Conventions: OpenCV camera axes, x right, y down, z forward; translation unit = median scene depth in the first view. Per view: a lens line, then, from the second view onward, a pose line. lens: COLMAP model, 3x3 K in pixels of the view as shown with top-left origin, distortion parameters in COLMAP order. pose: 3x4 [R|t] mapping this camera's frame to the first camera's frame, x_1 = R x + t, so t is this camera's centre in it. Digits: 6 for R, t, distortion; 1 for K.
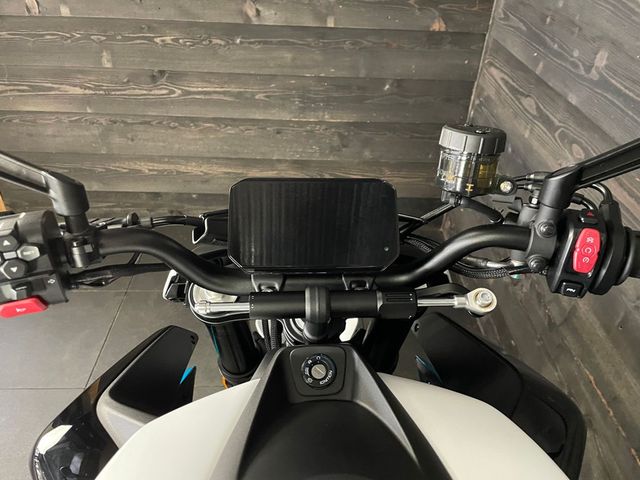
lens RADIAL K [[487.6, 0, 324.7], [0, 487.6, 244.4], [0, 0, 1]] dist [0.077531, -0.103991]
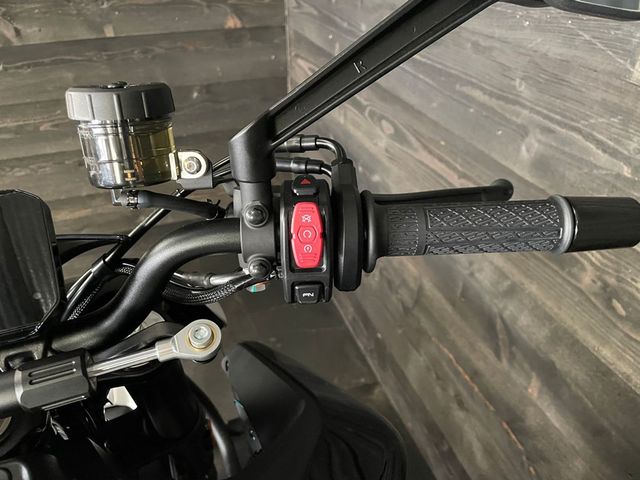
lens RADIAL K [[487.6, 0, 326.1], [0, 487.6, 242.4], [0, 0, 1]] dist [0.077531, -0.103991]
pose [[0.949246, -0.215542, 0.229070, 0.118699], [0.223392, 0.974691, -0.008591, 0.010229], [-0.221420, 0.059327, 0.973372, 0.101974]]
